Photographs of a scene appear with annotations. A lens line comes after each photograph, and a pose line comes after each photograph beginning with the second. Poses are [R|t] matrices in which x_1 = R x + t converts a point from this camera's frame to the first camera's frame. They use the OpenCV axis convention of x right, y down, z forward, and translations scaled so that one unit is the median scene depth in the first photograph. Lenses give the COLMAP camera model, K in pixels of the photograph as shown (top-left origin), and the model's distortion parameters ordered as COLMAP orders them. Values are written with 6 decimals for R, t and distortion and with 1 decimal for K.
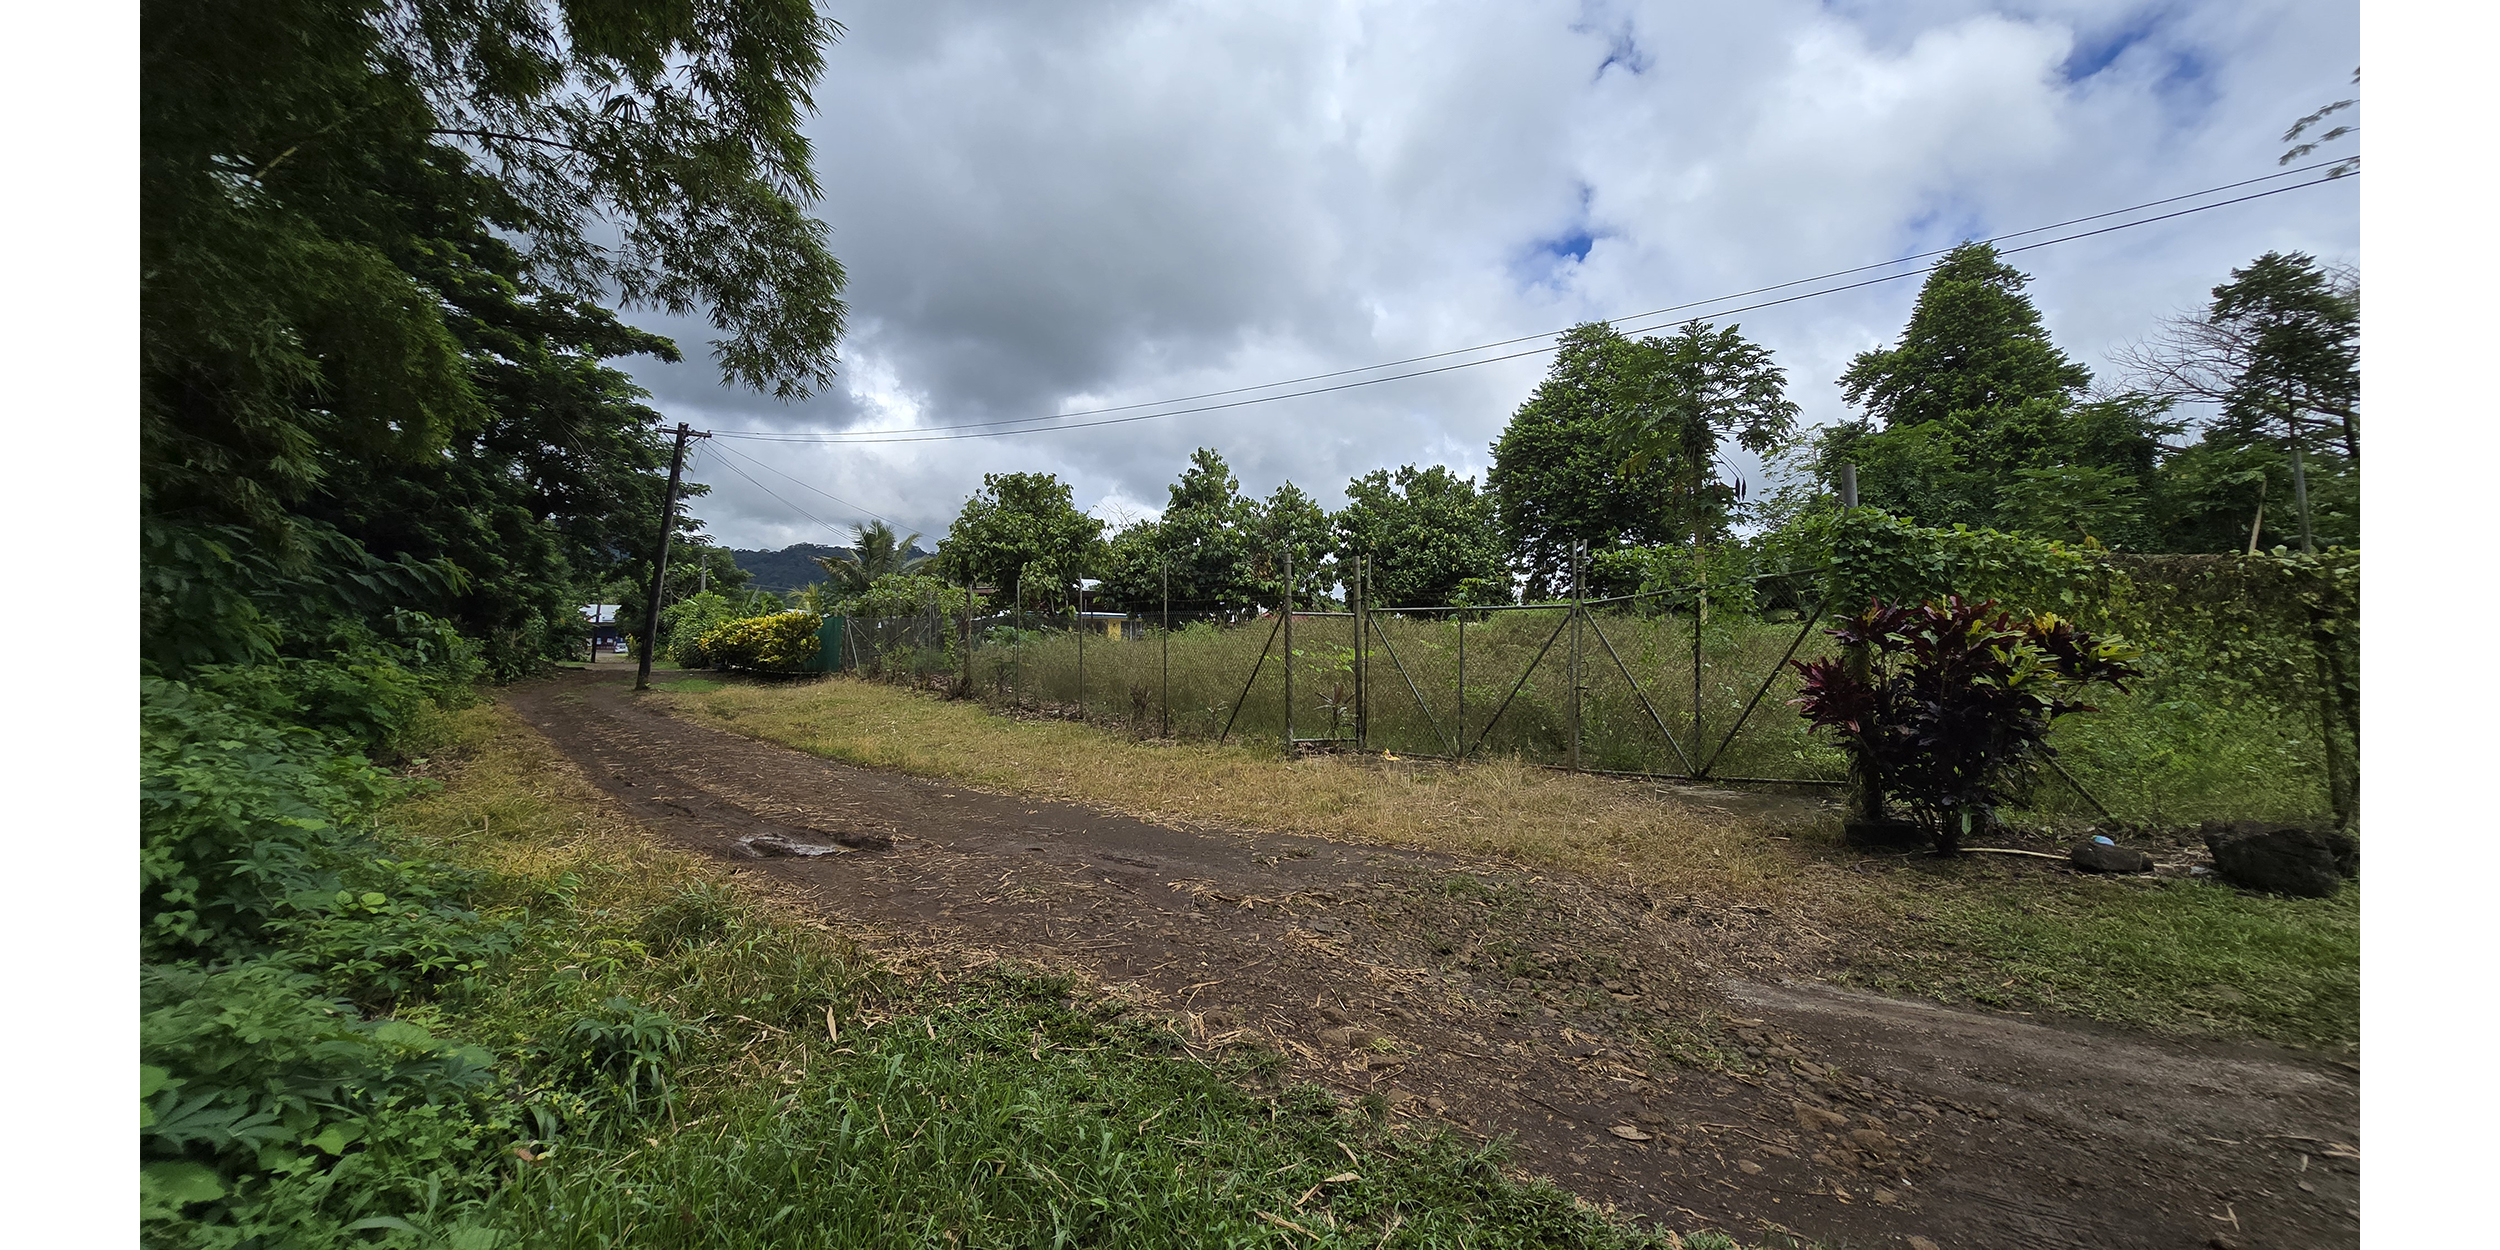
lens RADIAL K [[909.5, 0, 1233.7], [0, 909.5, 618.8], [0, 0, 1]] dist [-0.007461, 0.002863]
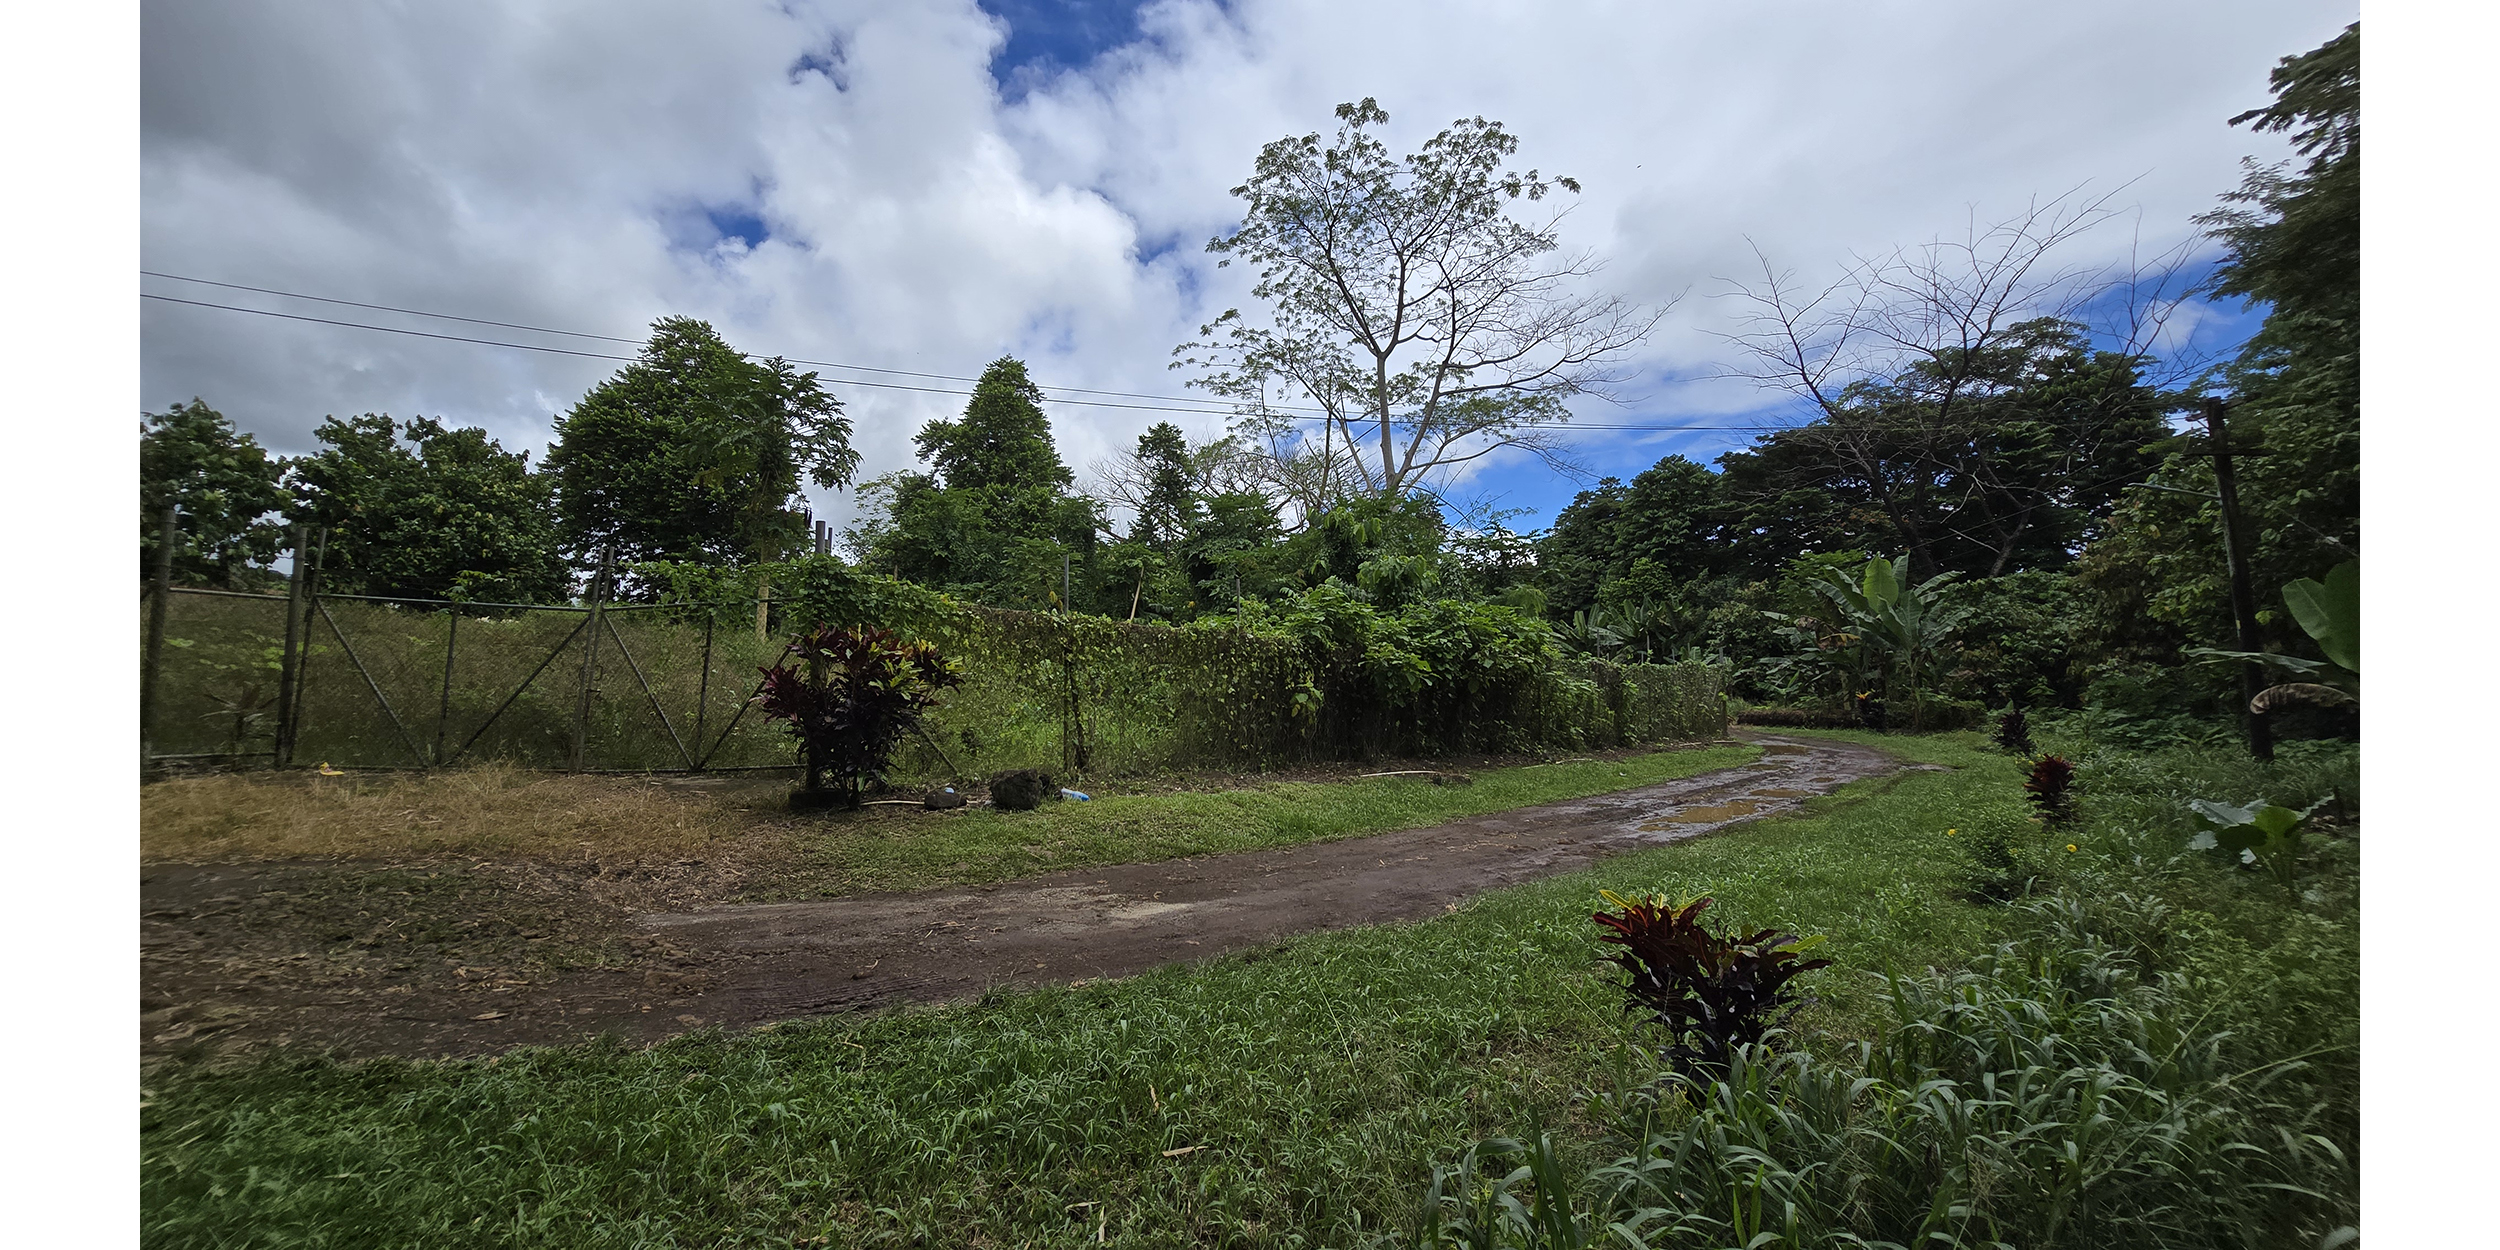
lens RADIAL K [[909.5, 0, 1234.6], [0, 909.5, 617.1], [0, 0, 1]] dist [-0.007461, 0.002863]
pose [[0.603122, 0.076817, 0.793941, 0.000708], [-0.062975, 0.996831, -0.048608, -0.000802], [-0.795159, -0.020682, 0.606048, -0.063126]]
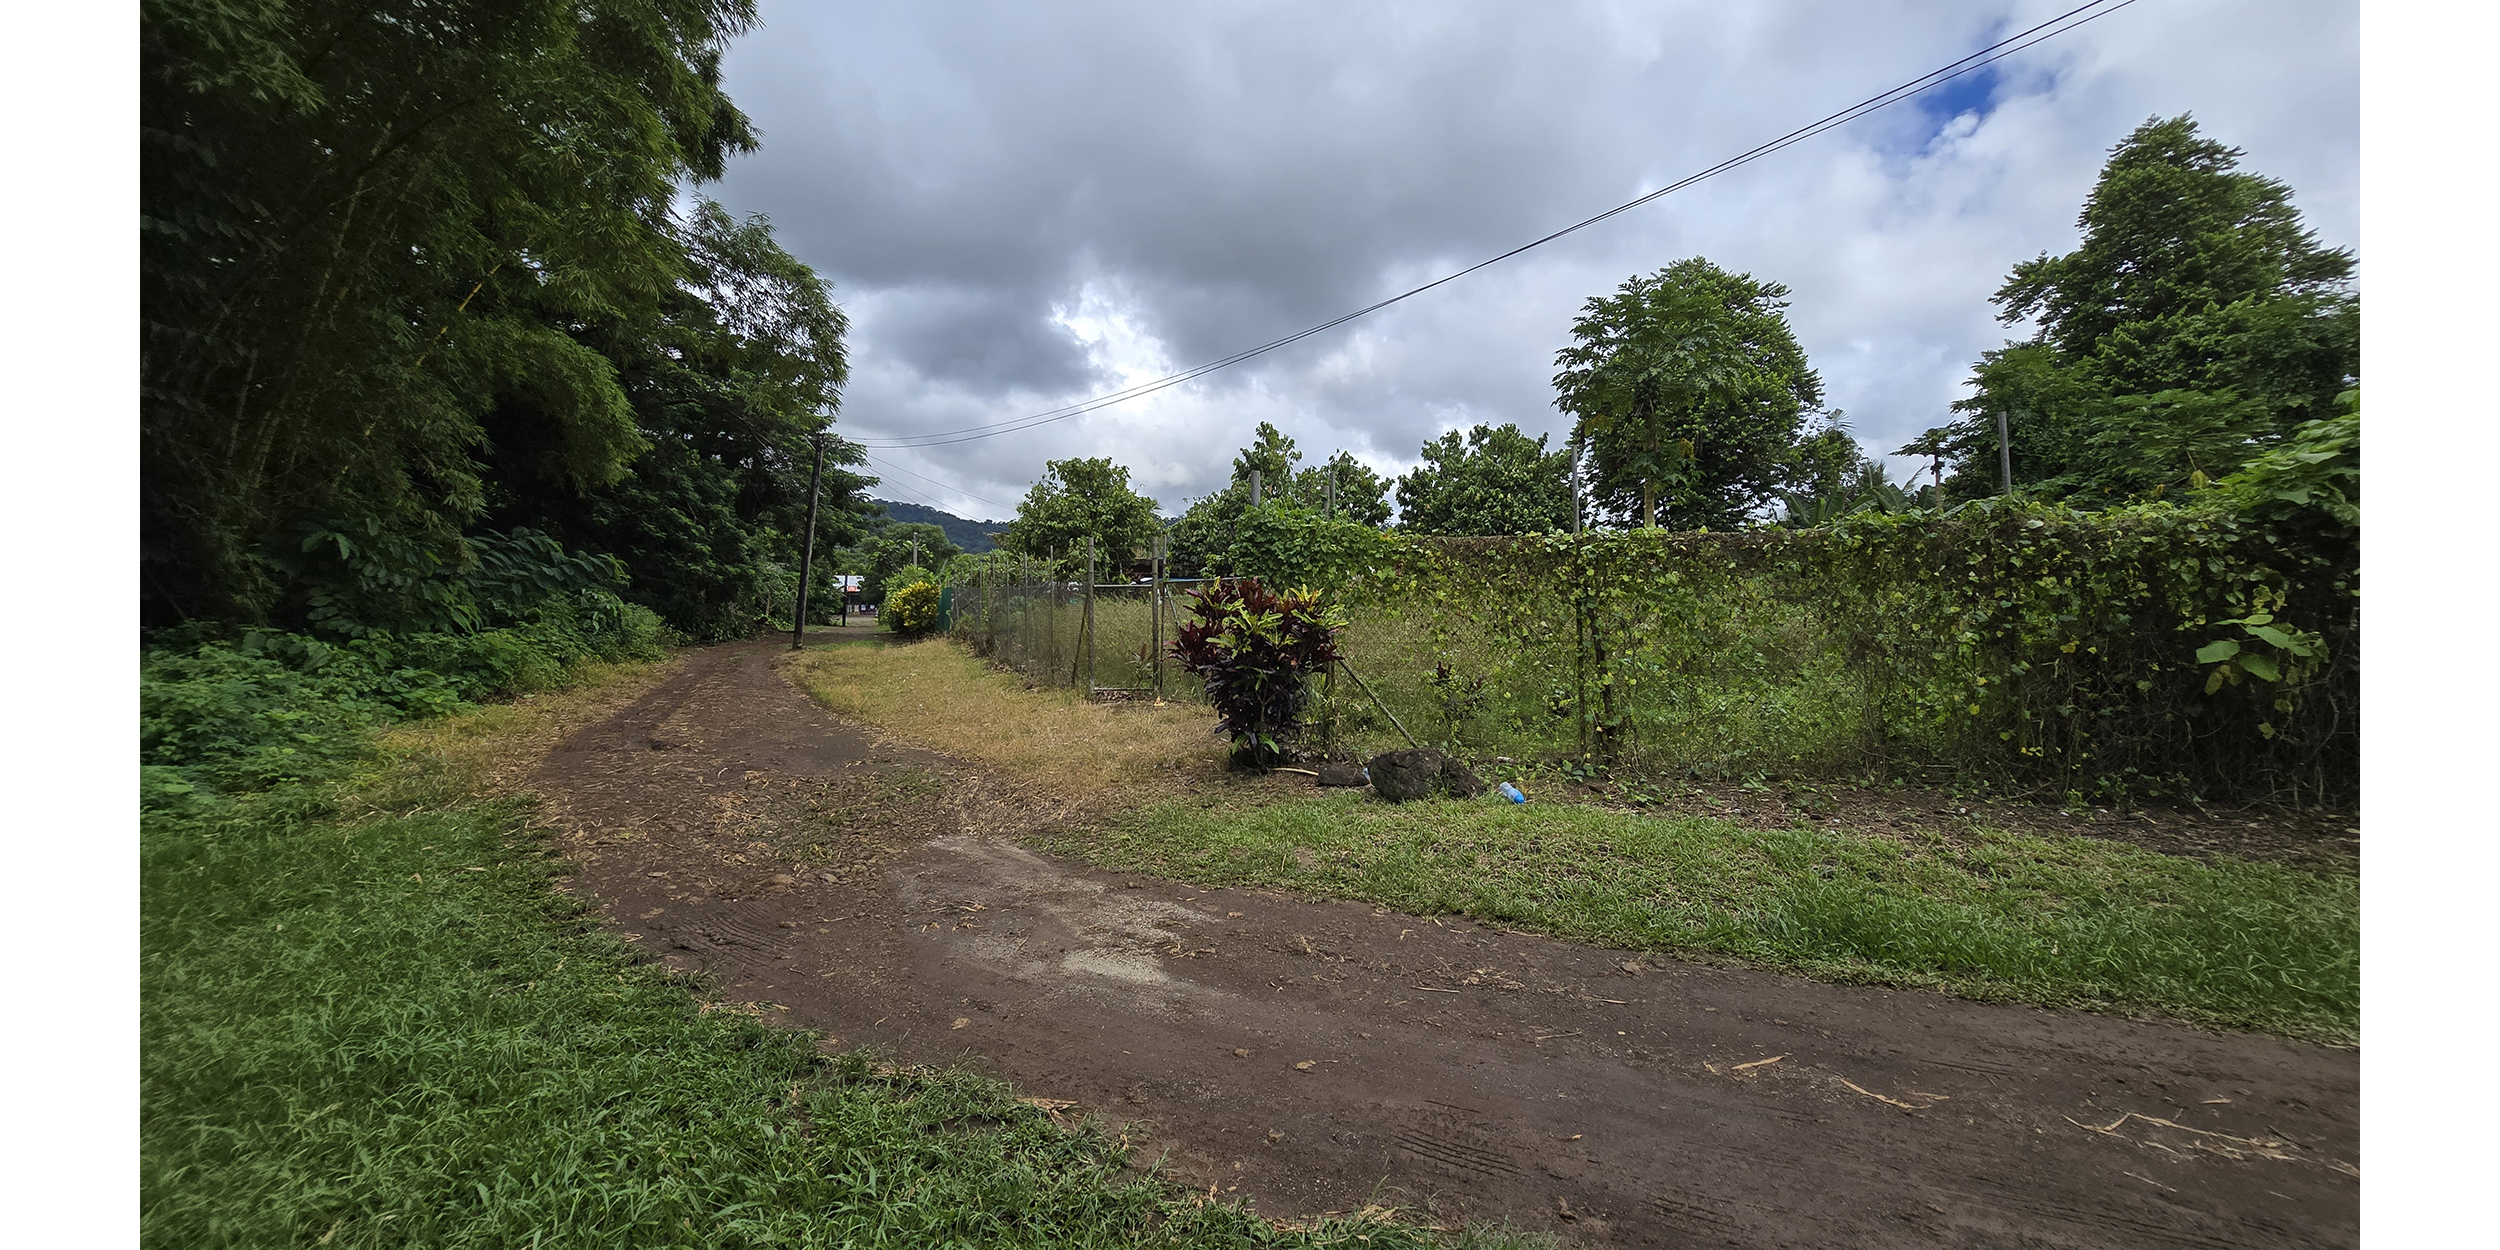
lens RADIAL K [[909.5, 0, 1229.4], [0, 909.5, 614.7], [0, 0, 1]] dist [-0.007461, 0.002863]
pose [[0.967830, -0.009333, -0.251430, 0.223217], [0.019303, 0.999121, 0.037215, -0.003959], [0.250862, -0.040872, 0.967160, -0.057325]]
